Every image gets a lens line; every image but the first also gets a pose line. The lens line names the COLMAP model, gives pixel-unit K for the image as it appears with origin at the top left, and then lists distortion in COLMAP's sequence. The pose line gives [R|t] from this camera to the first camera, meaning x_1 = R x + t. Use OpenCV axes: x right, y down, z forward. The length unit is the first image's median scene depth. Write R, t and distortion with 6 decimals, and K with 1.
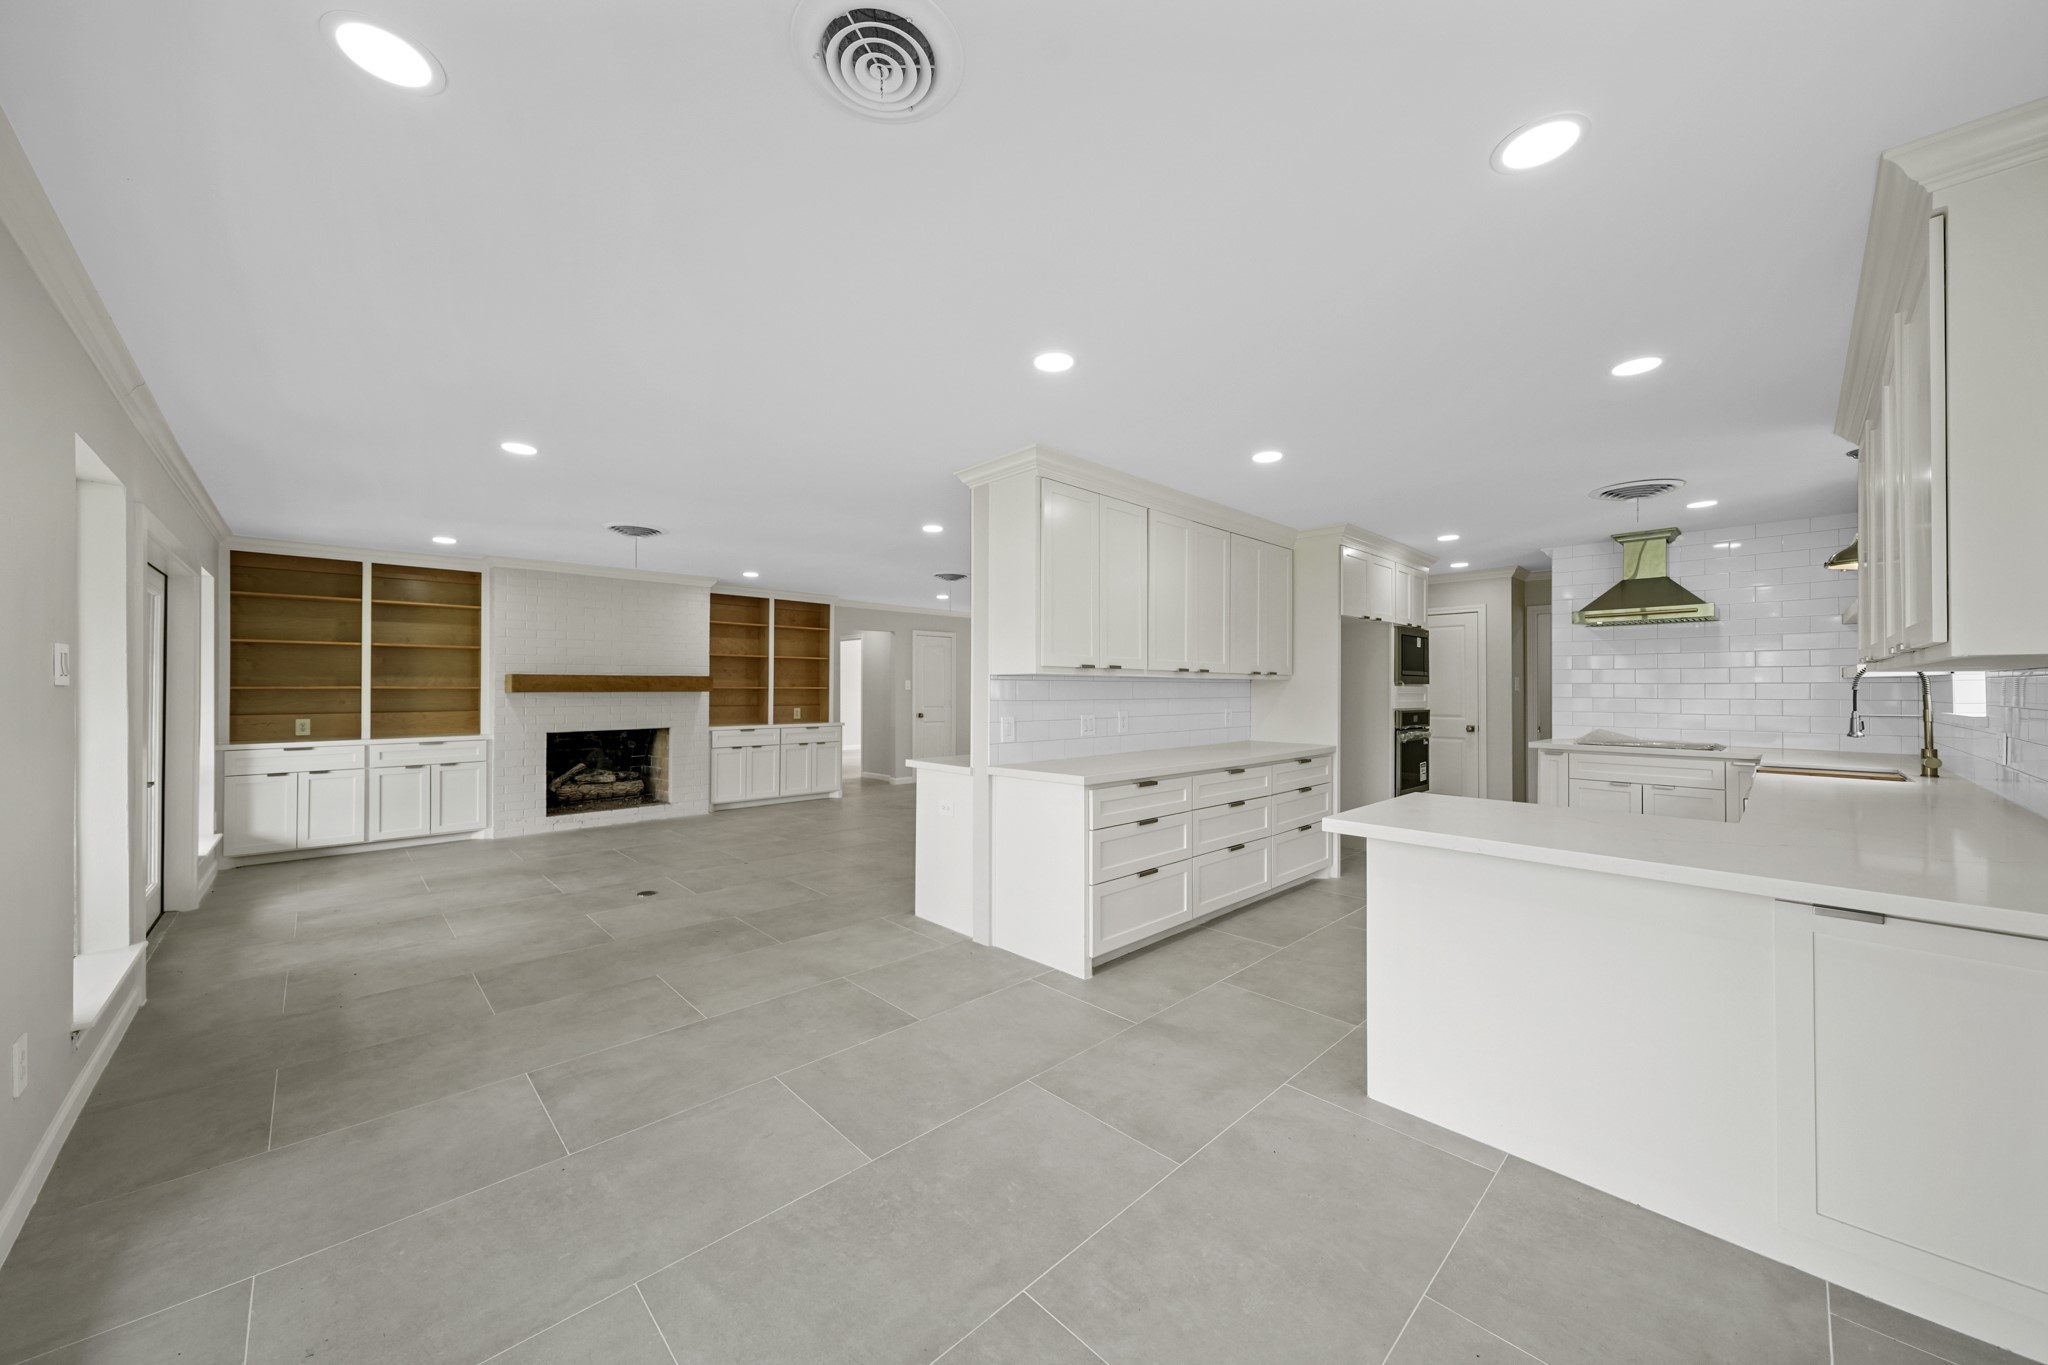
lens RADIAL K [[722.7, 0, 1020.8], [0, 722.7, 684.0], [0, 0, 1]] dist [0.005725, -0.000370]
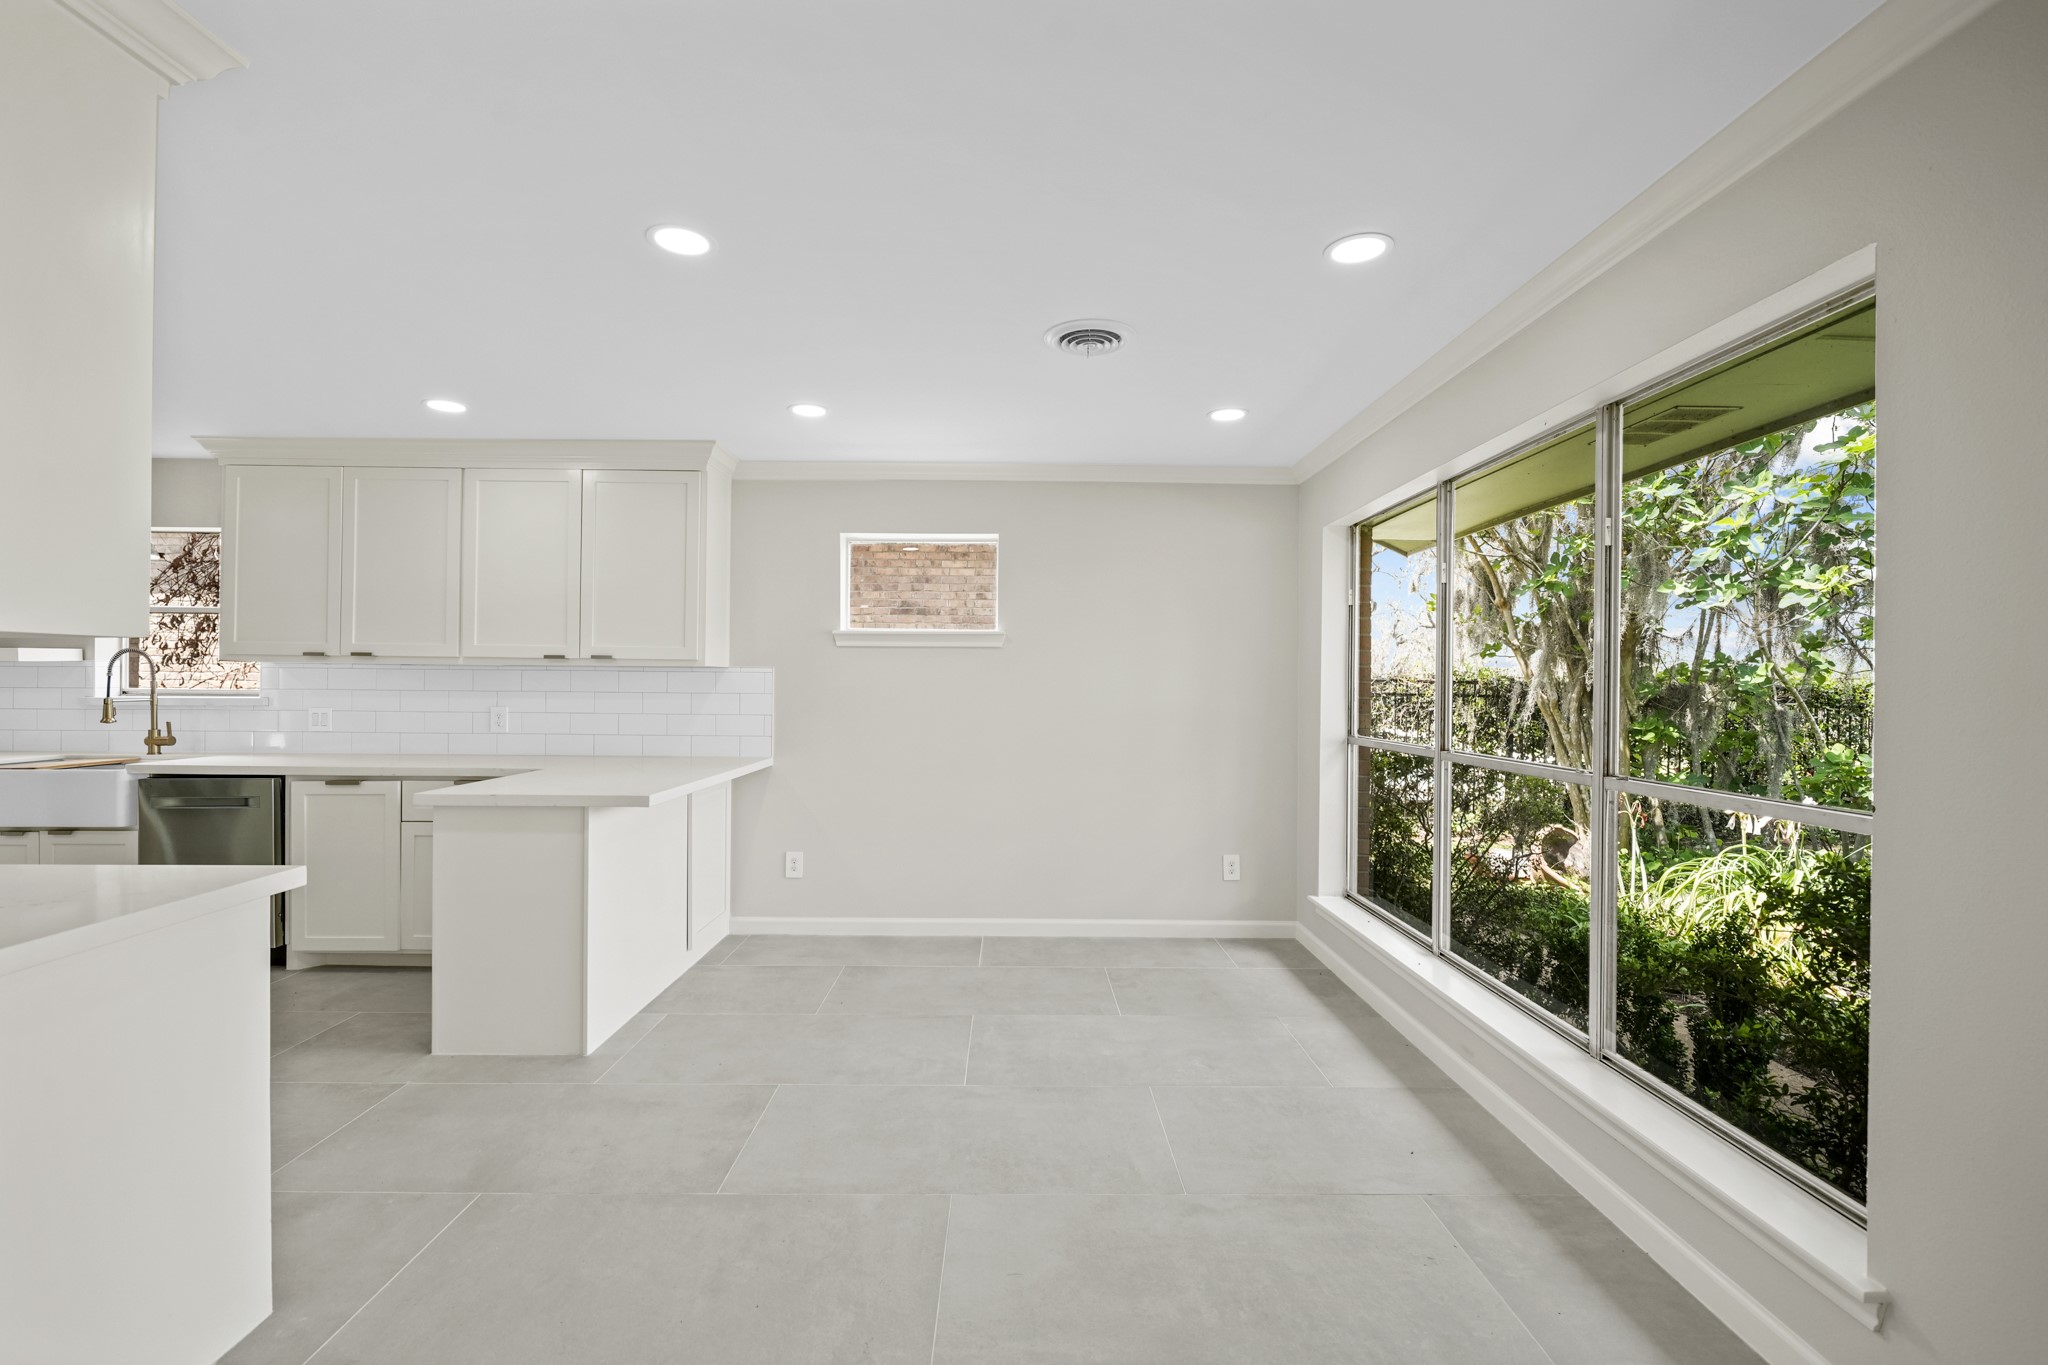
lens RADIAL K [[870.9, 0, 1021.6], [0, 870.9, 679.8], [0, 0, 1]] dist [-0.006238, -0.000335]
pose [[-0.727657, -0.004311, 0.685927, -0.777865], [-0.013814, 0.999870, -0.008371, 0.007873], [-0.685802, -0.015567, -0.727622, 1.329200]]
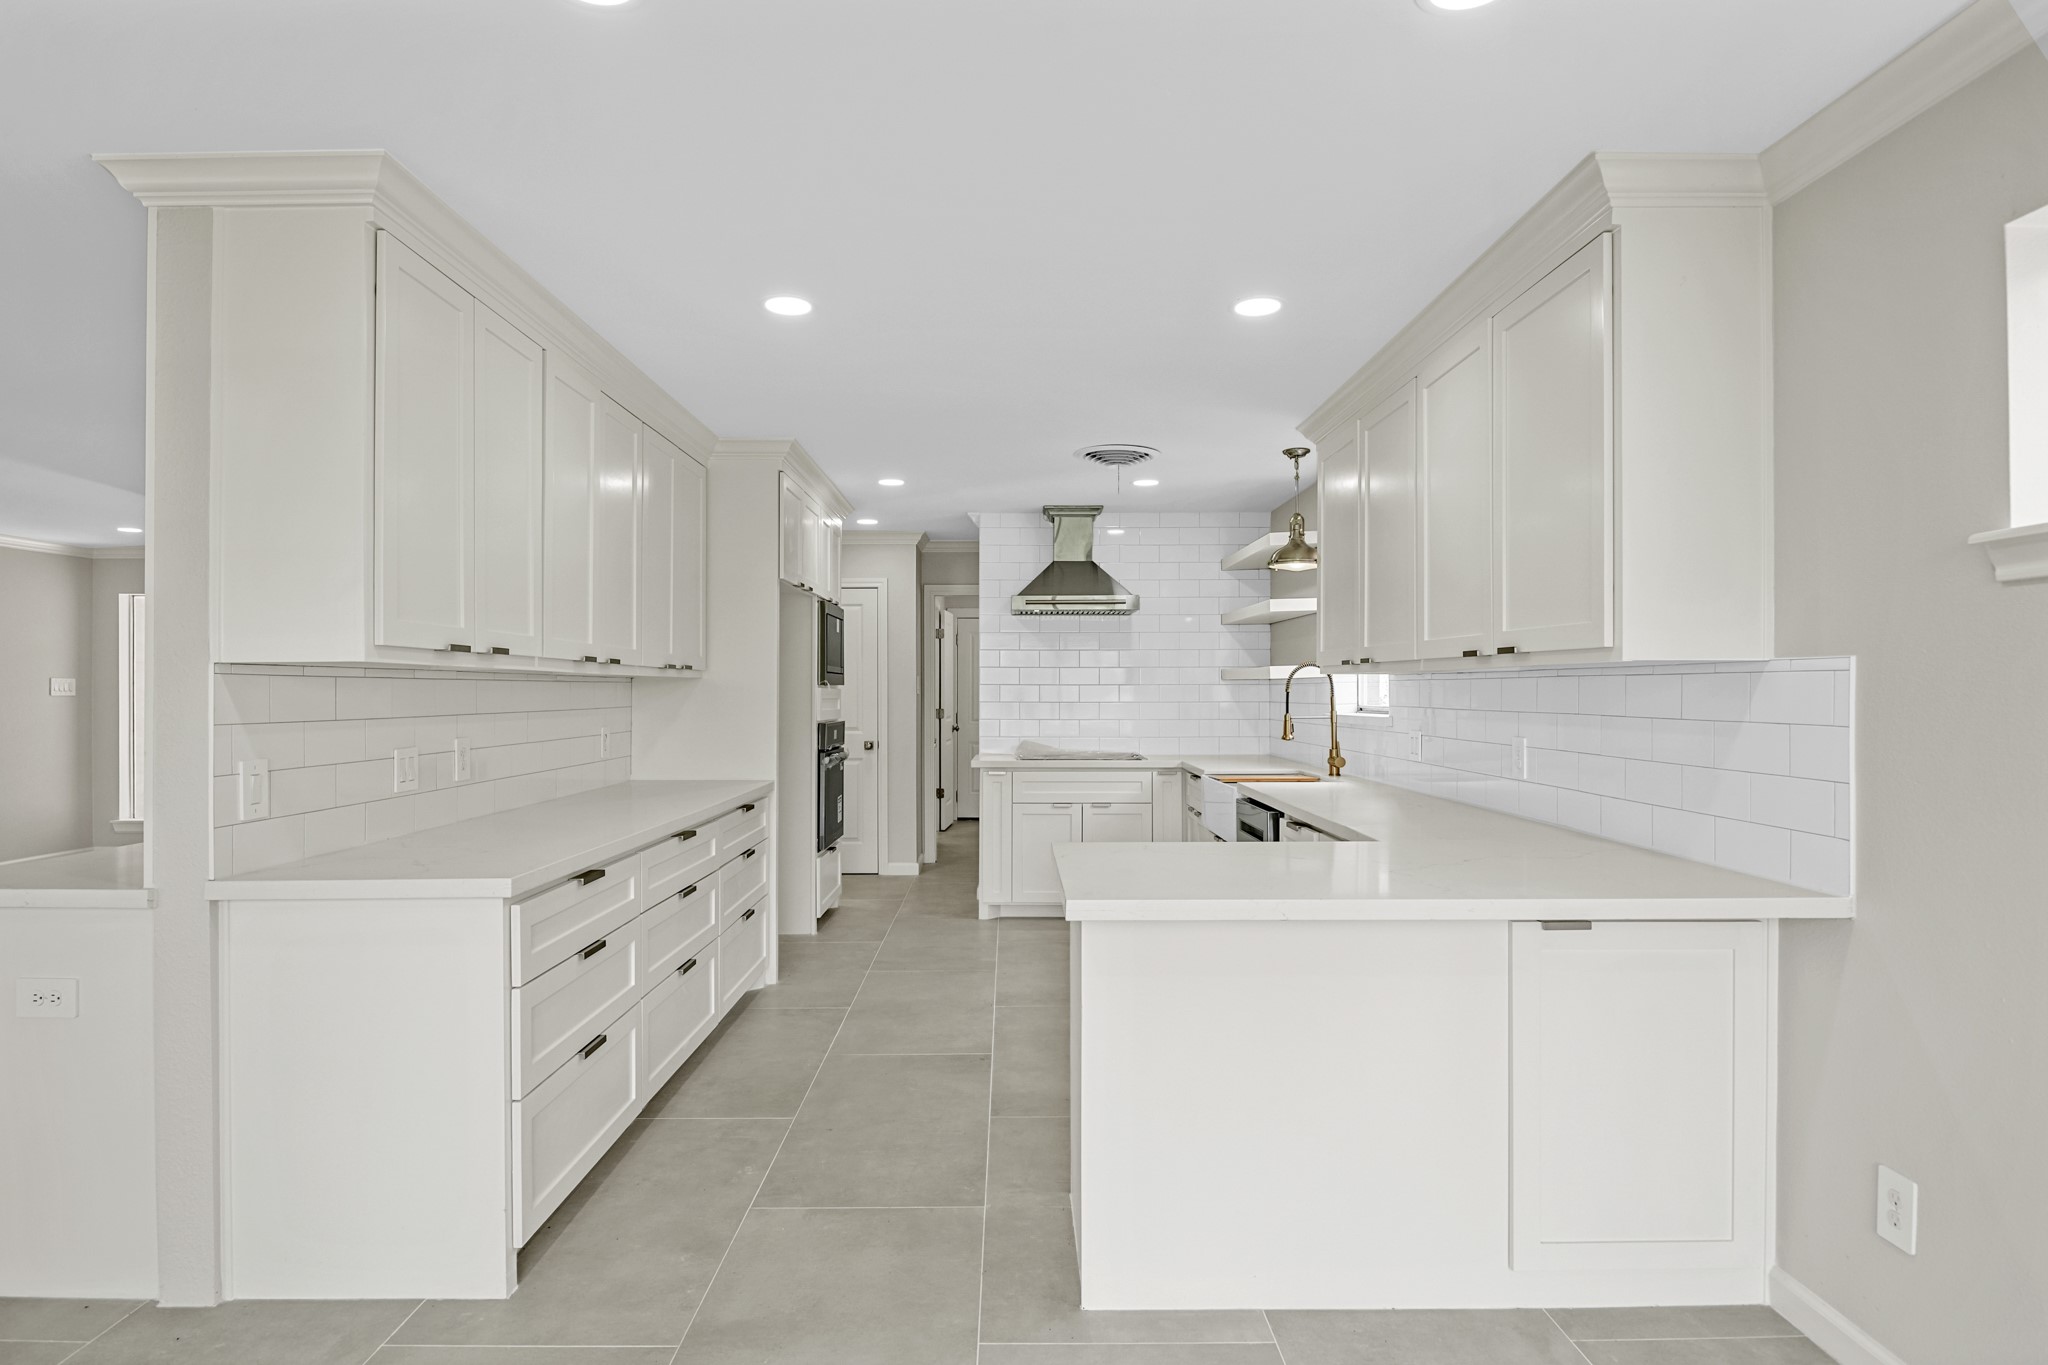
lens RADIAL K [[1111.3, 0, 1013.0], [0, 1111.3, 689.5], [0, 0, 1]] dist [-0.010511, -0.001700]
pose [[0.688984, -0.001545, 0.724775, -0.262907], [-0.002483, 0.999987, 0.004493, -0.001645], [-0.724772, -0.004895, 0.688971, 0.309715]]
